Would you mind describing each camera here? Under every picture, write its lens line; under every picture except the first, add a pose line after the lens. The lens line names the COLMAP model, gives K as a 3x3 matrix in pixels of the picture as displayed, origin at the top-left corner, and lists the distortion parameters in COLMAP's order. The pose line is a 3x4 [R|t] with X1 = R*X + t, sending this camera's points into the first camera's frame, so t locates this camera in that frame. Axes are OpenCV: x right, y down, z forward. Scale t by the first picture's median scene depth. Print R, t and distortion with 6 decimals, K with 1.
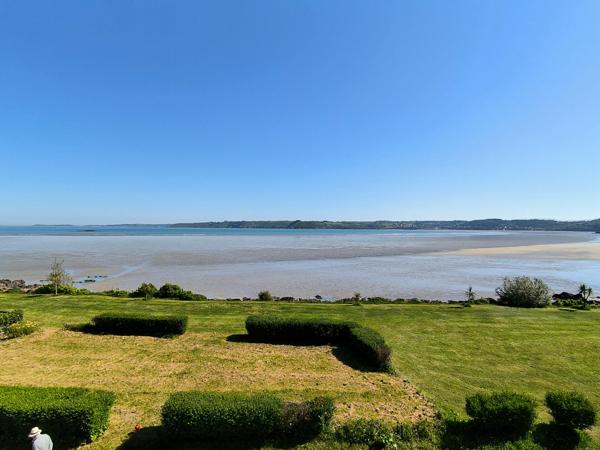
lens RADIAL K [[405.4, 0, 300.0], [0, 405.4, 225.0], [0, 0, 1]] dist [-0.057171, 0.052397]
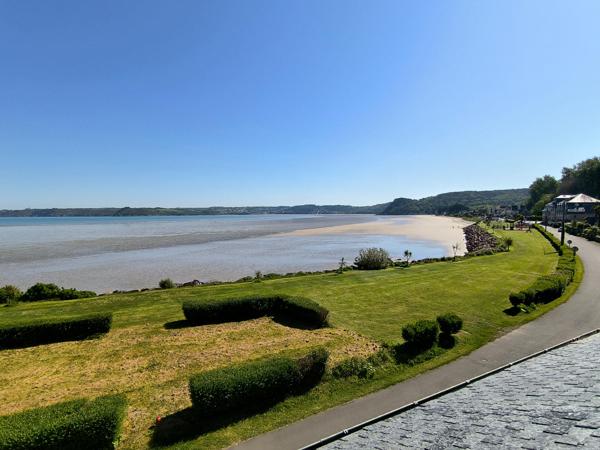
lens RADIAL K [[405.4, 0, 300.0], [0, 405.4, 225.0], [0, 0, 1]] dist [-0.057171, 0.052397]
pose [[0.827779, -0.030726, 0.560212, -0.363411], [0.010689, 0.999182, 0.039008, -0.003695], [-0.560952, -0.026302, 0.827430, 0.002075]]
